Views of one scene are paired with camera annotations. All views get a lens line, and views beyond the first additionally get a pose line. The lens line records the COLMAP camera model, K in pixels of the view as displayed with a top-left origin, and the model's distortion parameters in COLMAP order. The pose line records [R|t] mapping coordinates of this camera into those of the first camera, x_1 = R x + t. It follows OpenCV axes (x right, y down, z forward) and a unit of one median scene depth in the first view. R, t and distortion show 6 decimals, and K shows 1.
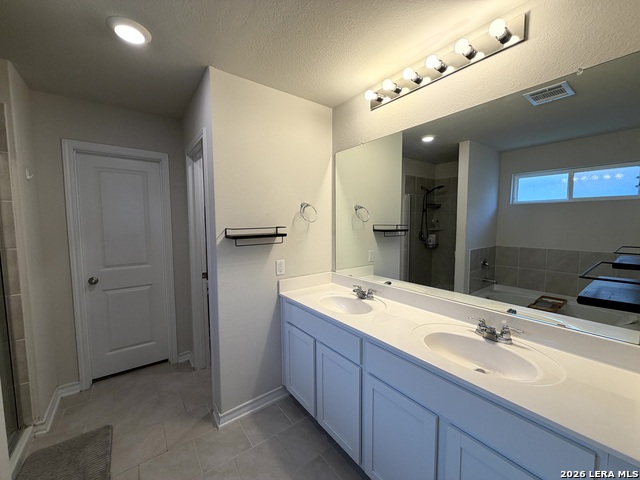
lens RADIAL K [[255.0, 0, 319.6], [0, 255.0, 240.2], [0, 0, 1]] dist [0.000586, -0.000600]
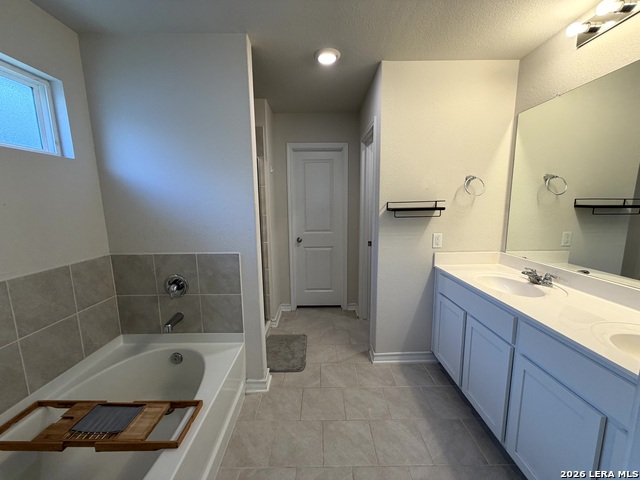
lens RADIAL K [[255.0, 0, 317.2], [0, 255.0, 241.4], [0, 0, 1]] dist [0.000586, -0.000600]
pose [[0.798411, 0.085160, -0.596060, 0.079319], [-0.034627, 0.994803, 0.095747, 0.028654], [0.601116, -0.055806, 0.797211, -0.124009]]
